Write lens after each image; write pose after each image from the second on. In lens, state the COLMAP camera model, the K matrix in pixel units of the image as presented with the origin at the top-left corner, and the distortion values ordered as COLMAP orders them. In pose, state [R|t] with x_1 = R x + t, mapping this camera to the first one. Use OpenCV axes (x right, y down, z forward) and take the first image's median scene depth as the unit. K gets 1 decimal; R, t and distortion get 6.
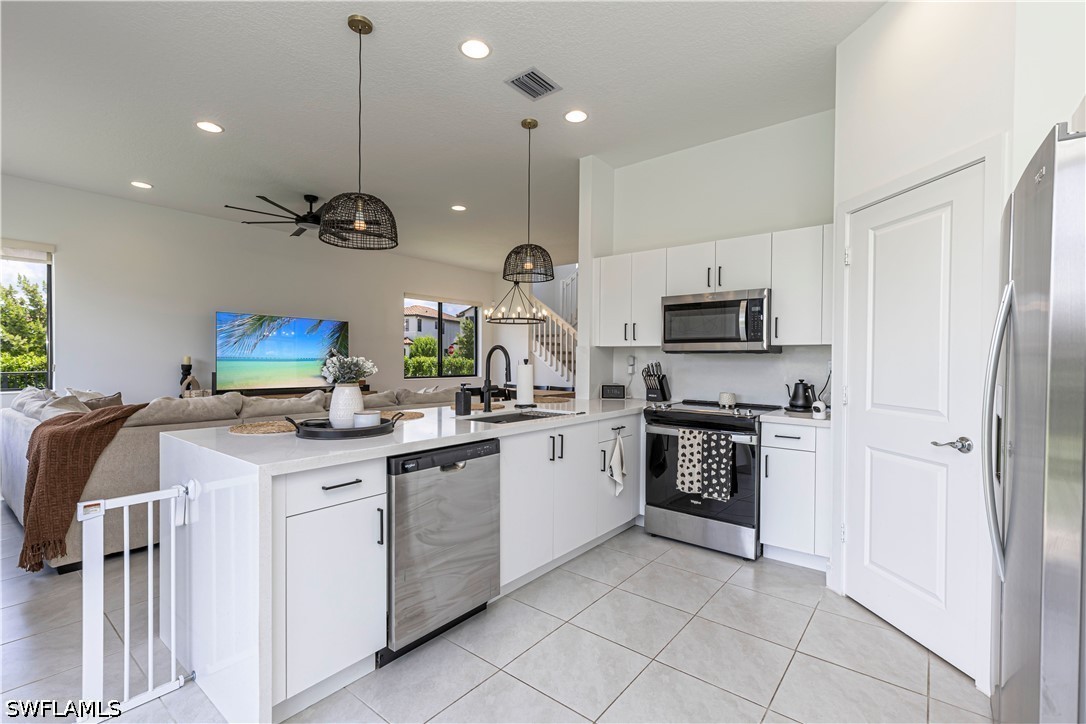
lens RADIAL K [[482.0, 0, 552.6], [0, 482.0, 362.4], [0, 0, 1]] dist [-0.000995, 0.002001]
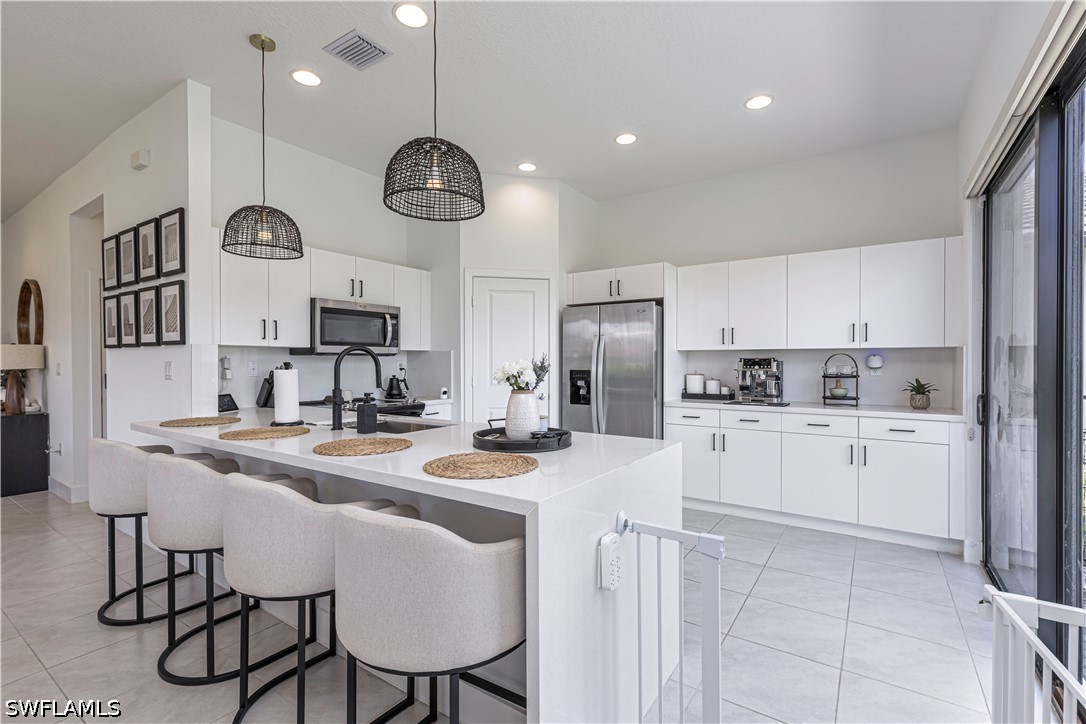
lens RADIAL K [[482.0, 0, 546.8], [0, 482.0, 356.3], [0, 0, 1]] dist [-0.000995, 0.002001]
pose [[-0.085910, 0.001647, 0.996302, -0.342639], [0.006690, 0.999977, -0.001076, -0.005502], [-0.996280, 0.006573, -0.085919, 0.266981]]
